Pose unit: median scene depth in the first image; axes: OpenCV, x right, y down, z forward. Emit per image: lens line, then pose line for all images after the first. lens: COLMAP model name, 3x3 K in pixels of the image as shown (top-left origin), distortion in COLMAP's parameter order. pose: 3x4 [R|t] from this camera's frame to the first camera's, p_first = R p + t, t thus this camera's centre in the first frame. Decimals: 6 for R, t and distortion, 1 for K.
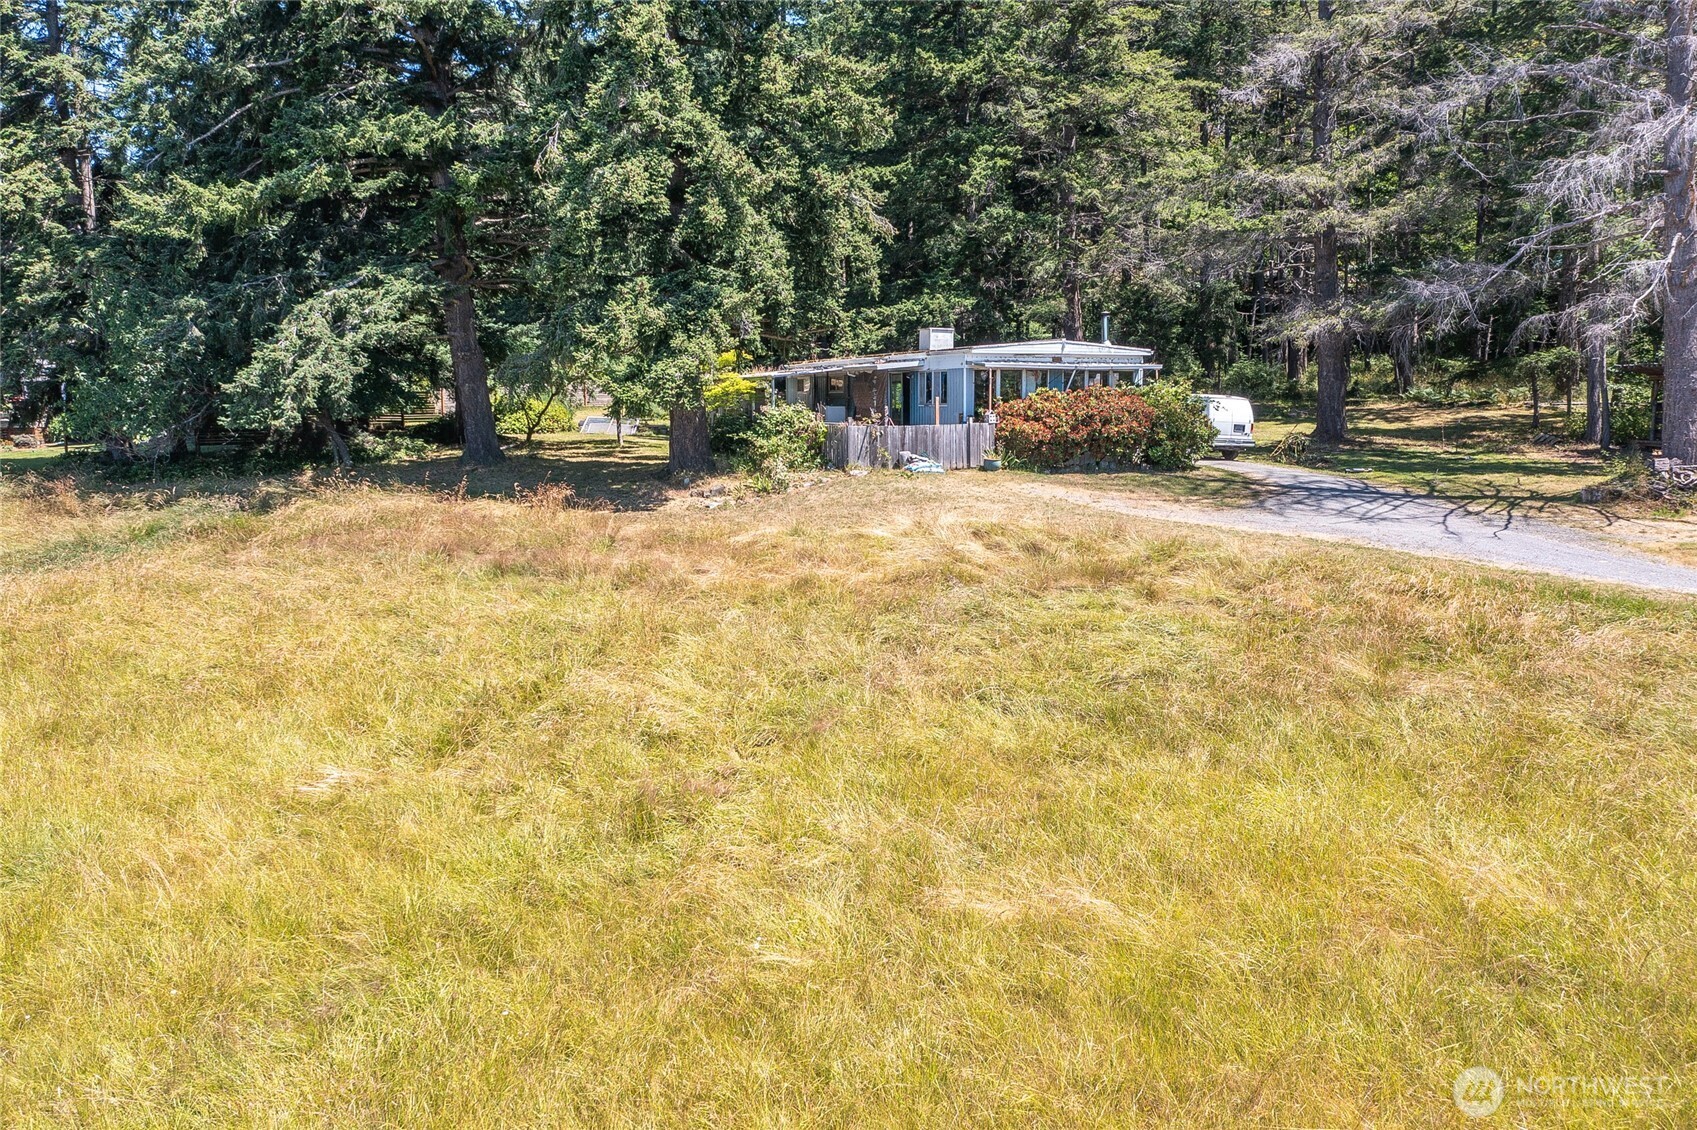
lens RADIAL K [[1358.9, 0, 847.1], [0, 1358.9, 564.0], [0, 0, 1]] dist [0.004334, 0.017410]
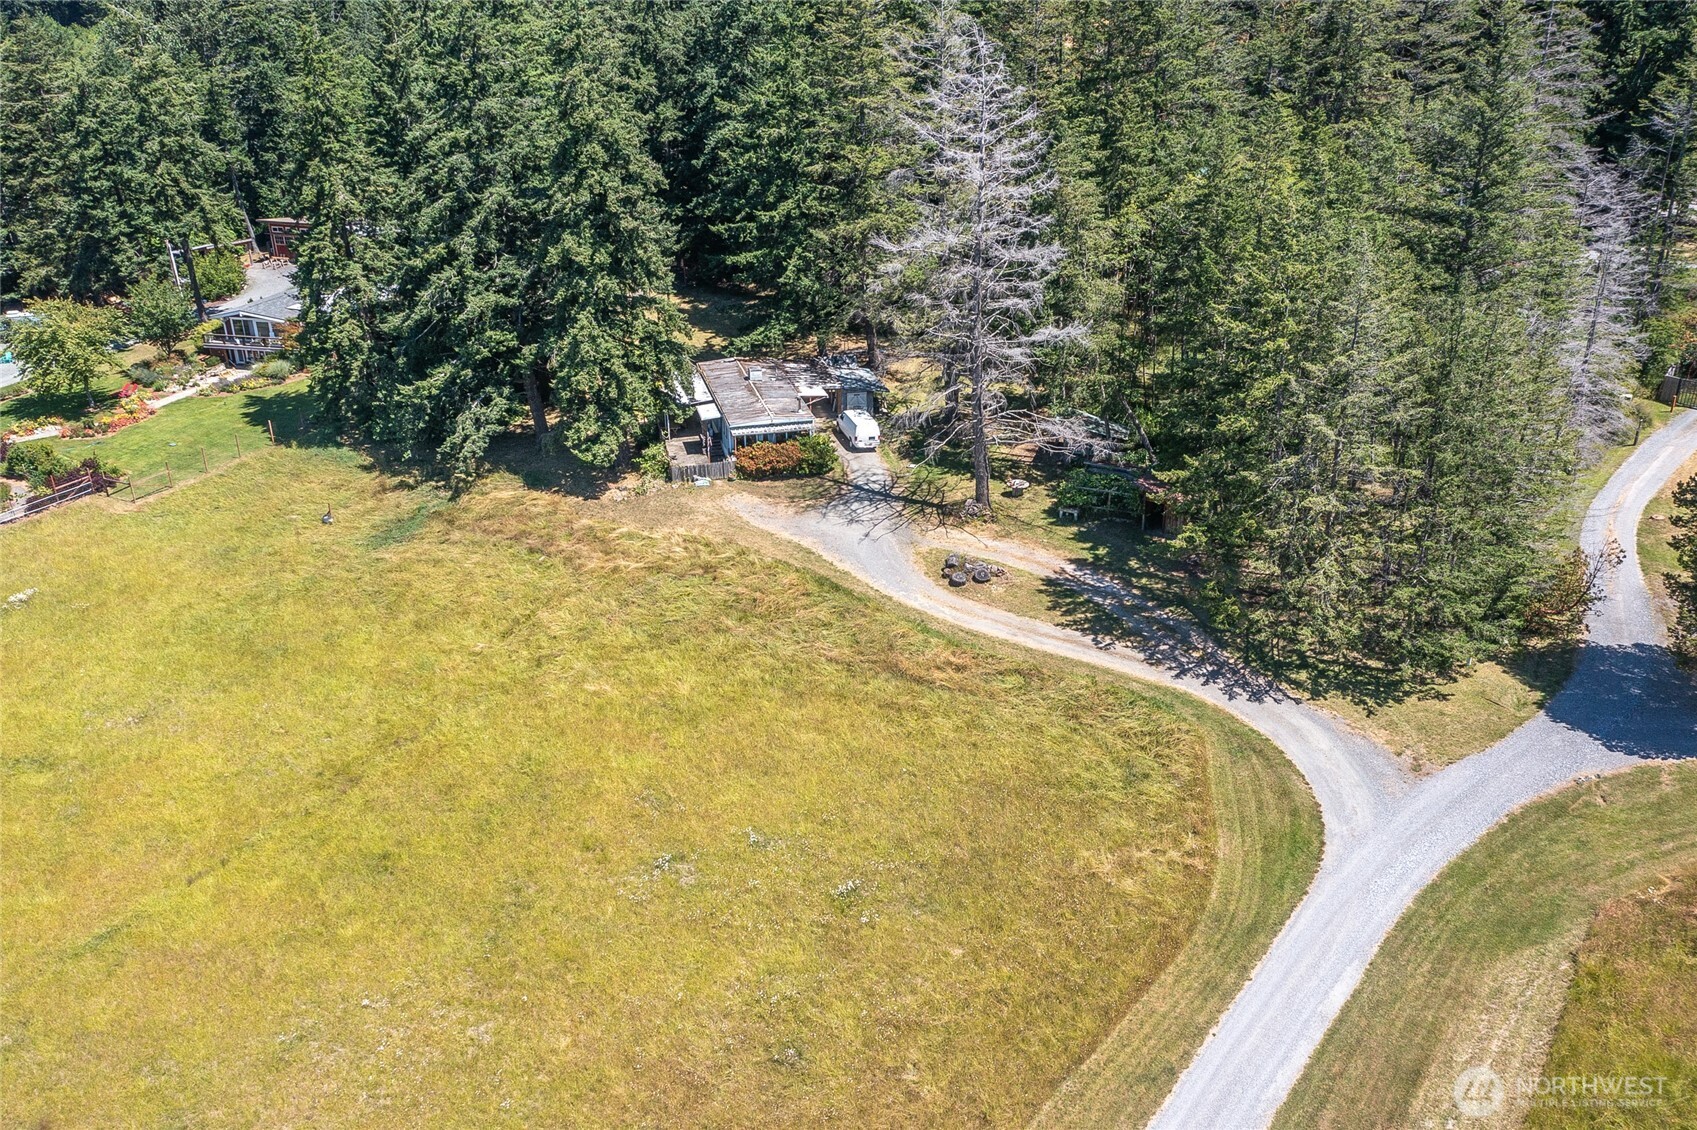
lens RADIAL K [[1358.9, 0, 849.9], [0, 1358.9, 565.4], [0, 0, 1]] dist [0.004334, 0.017410]
pose [[0.992580, 0.022734, -0.119451, 0.937601], [0.010257, 0.963211, 0.268550, -0.885053], [0.121162, -0.267782, 0.955831, -2.115168]]
